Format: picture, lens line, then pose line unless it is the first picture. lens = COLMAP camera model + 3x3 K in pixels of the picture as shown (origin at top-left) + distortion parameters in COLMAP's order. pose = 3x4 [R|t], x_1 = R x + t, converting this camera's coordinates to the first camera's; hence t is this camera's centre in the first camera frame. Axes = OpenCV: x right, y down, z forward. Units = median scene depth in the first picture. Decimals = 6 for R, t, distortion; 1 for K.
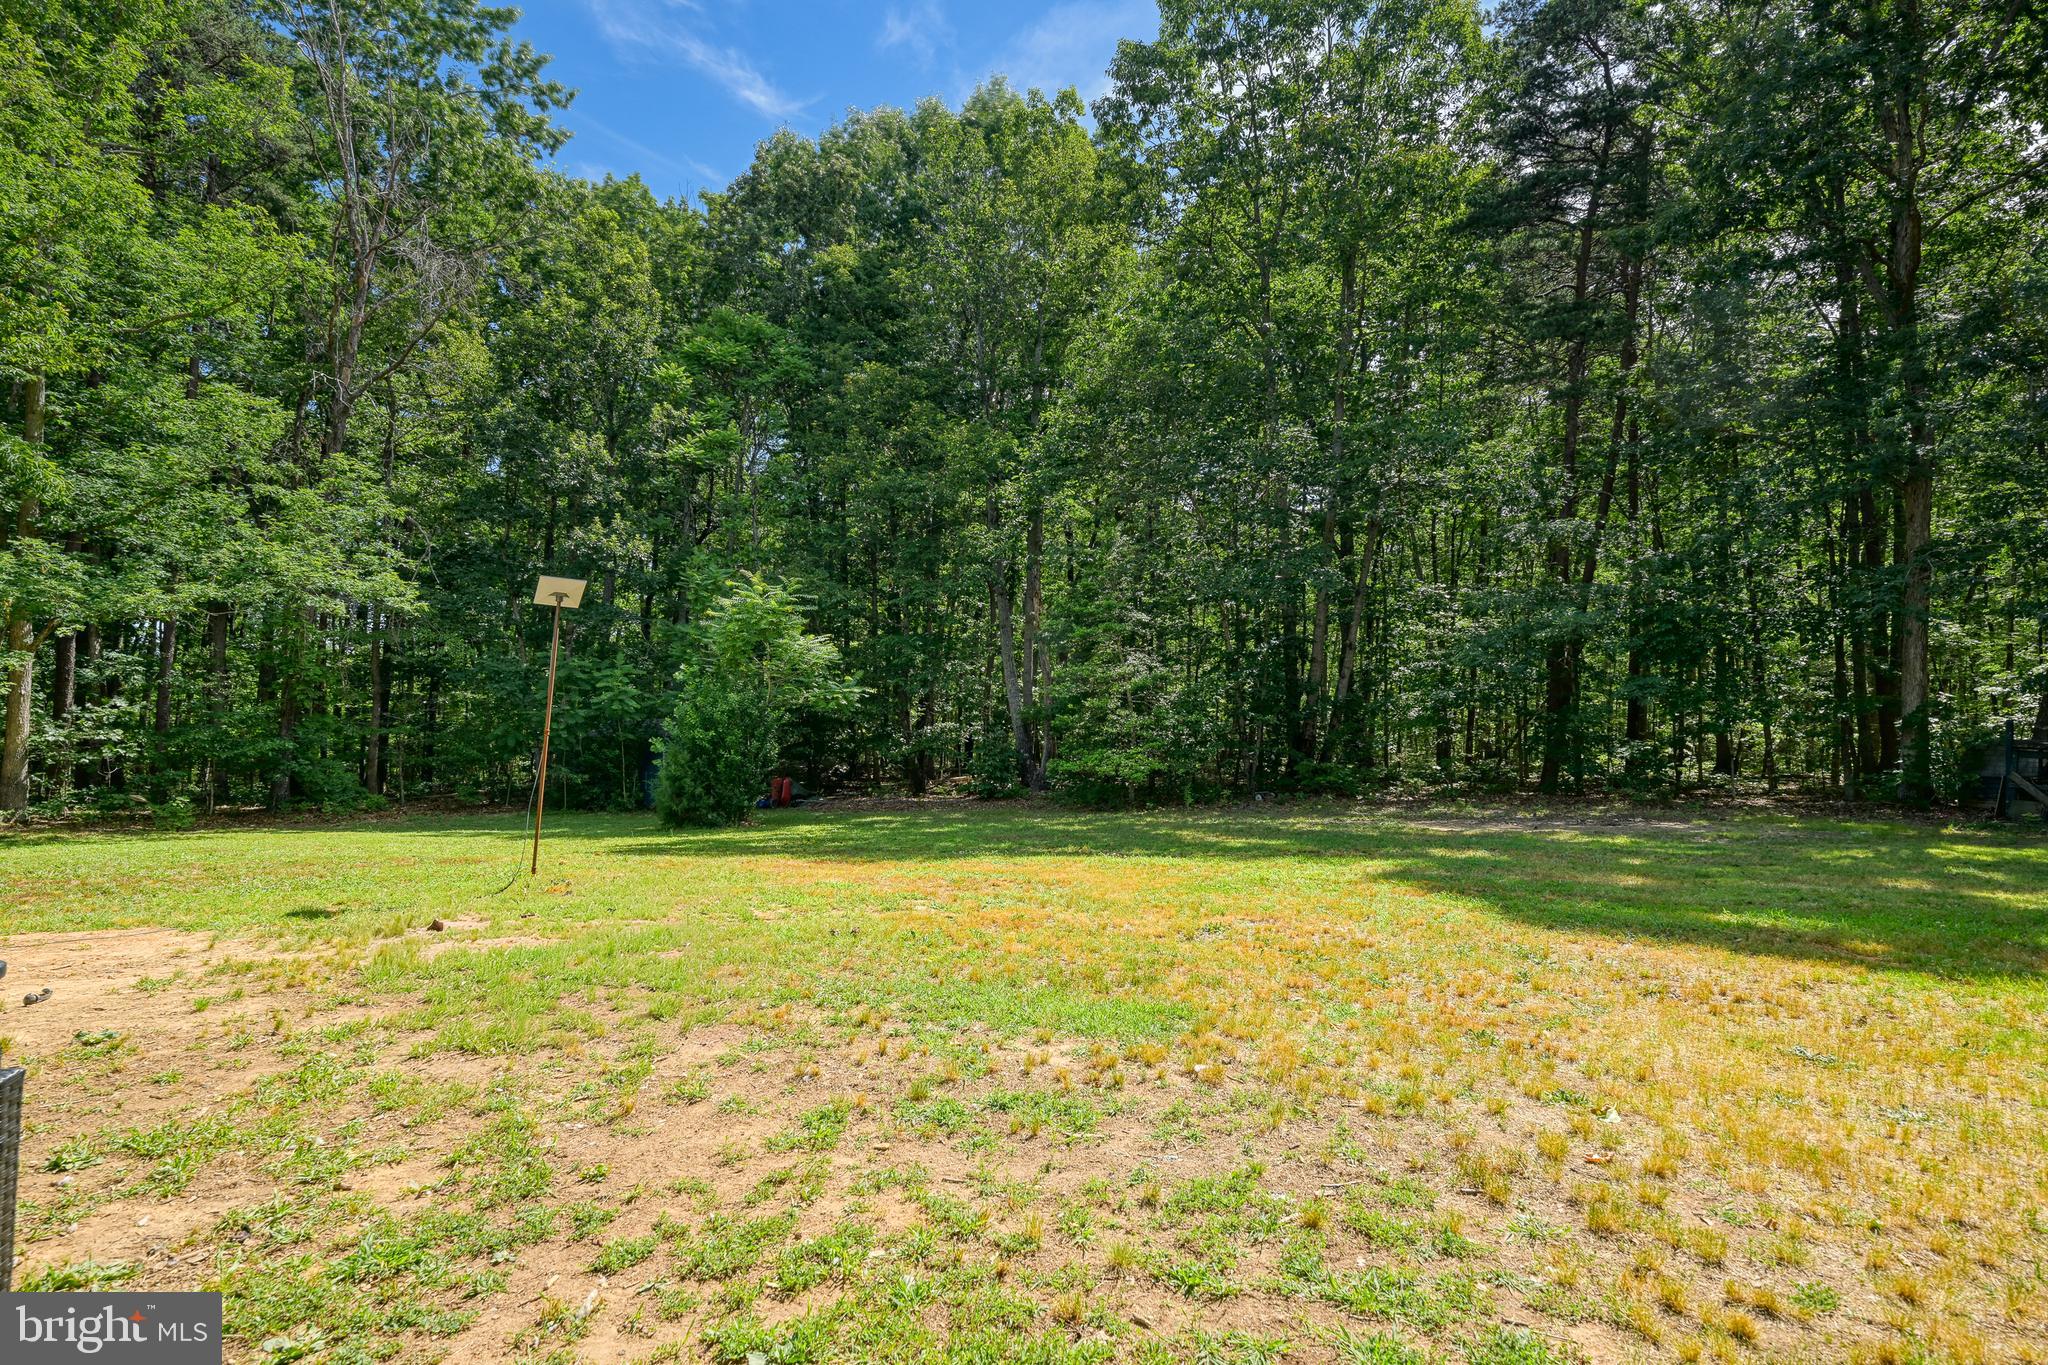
lens RADIAL K [[1098.3, 0, 1037.0], [0, 1098.3, 683.7], [0, 0, 1]] dist [-0.007505, 0.001270]
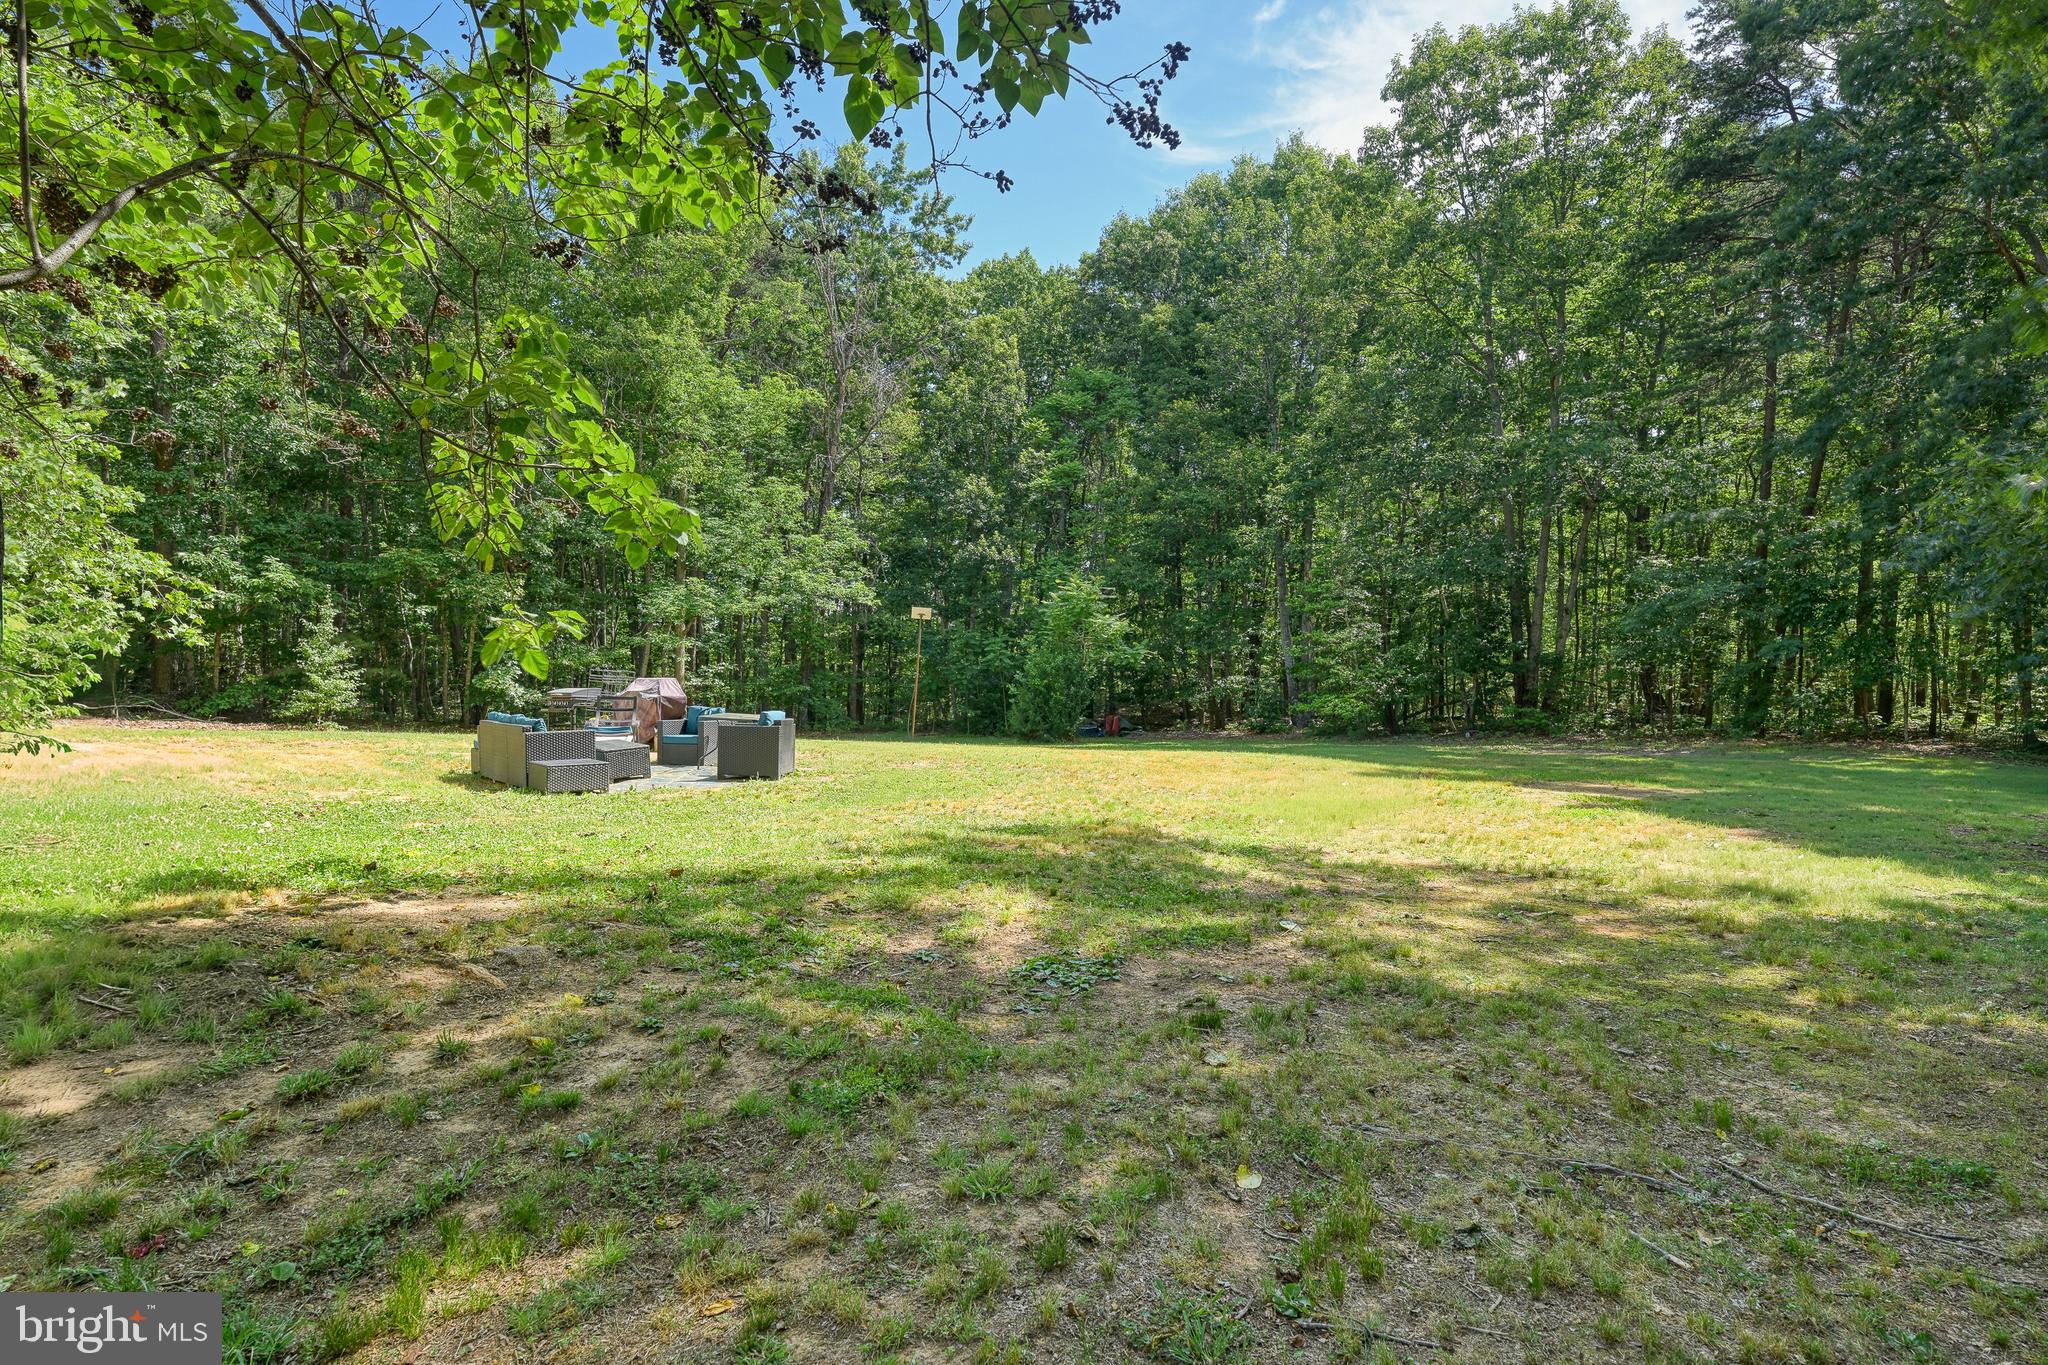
lens RADIAL K [[1098.3, 0, 1026.7], [0, 1098.3, 678.7], [0, 0, 1]] dist [-0.007505, 0.001270]
pose [[0.924150, 0.002008, -0.382025, 0.199402], [0.011814, 0.999358, 0.033831, -0.007930], [0.381847, -0.035778, 0.923533, -0.316770]]
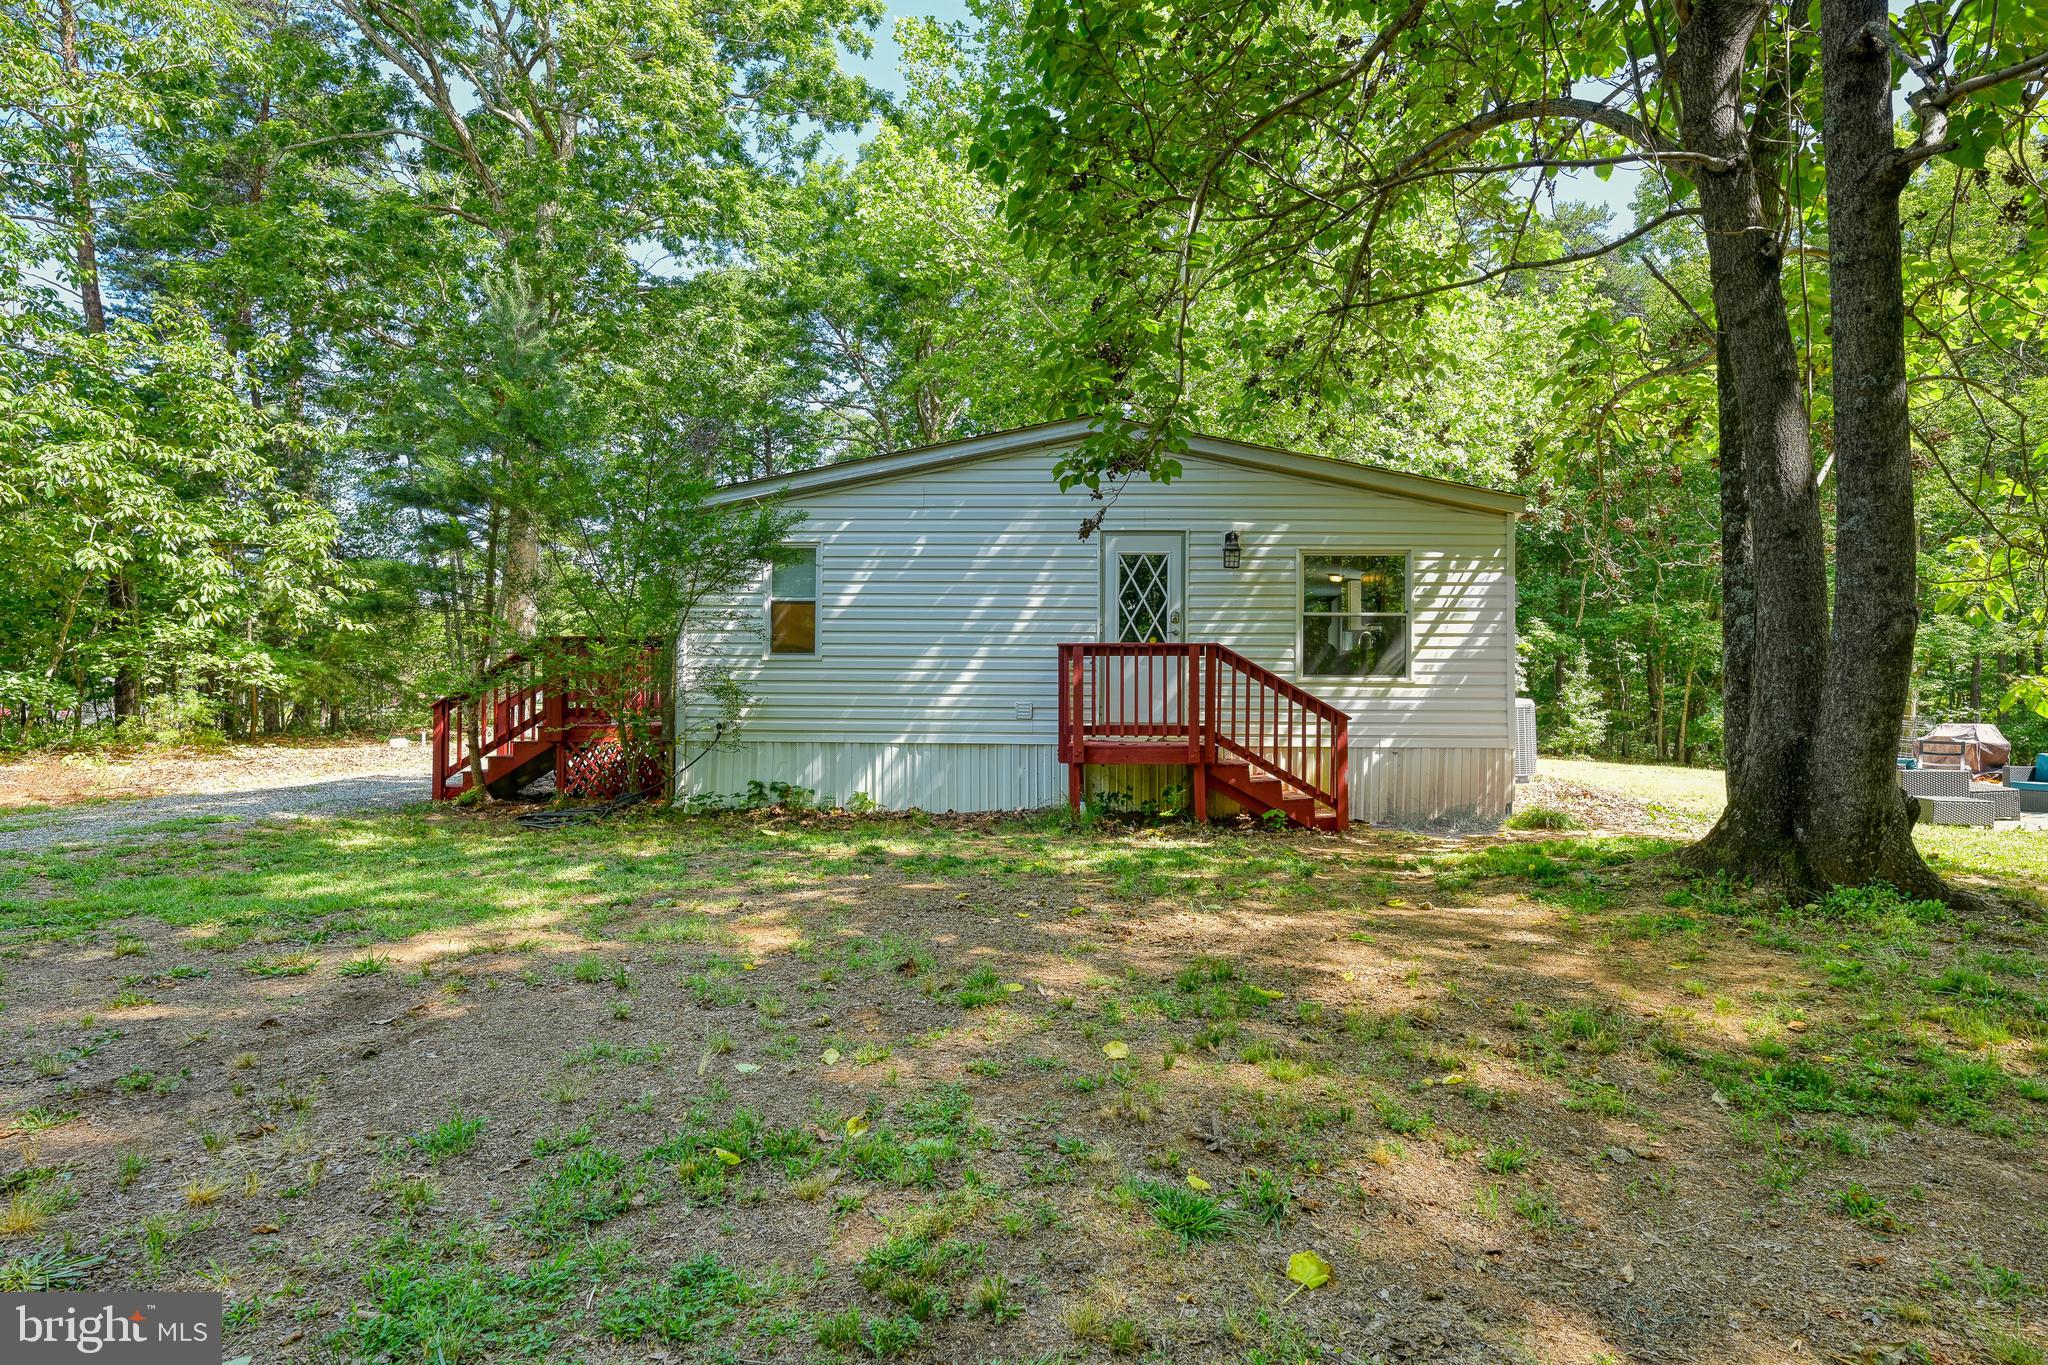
lens RADIAL K [[1098.3, 0, 1067.2], [0, 1098.3, 692.5], [0, 0, 1]] dist [-0.007505, 0.001270]
pose [[0.262883, -0.008271, -0.964792, 0.223710], [0.015617, 0.999869, -0.004316, -0.012137], [0.964701, -0.013933, 0.262978, -0.465719]]
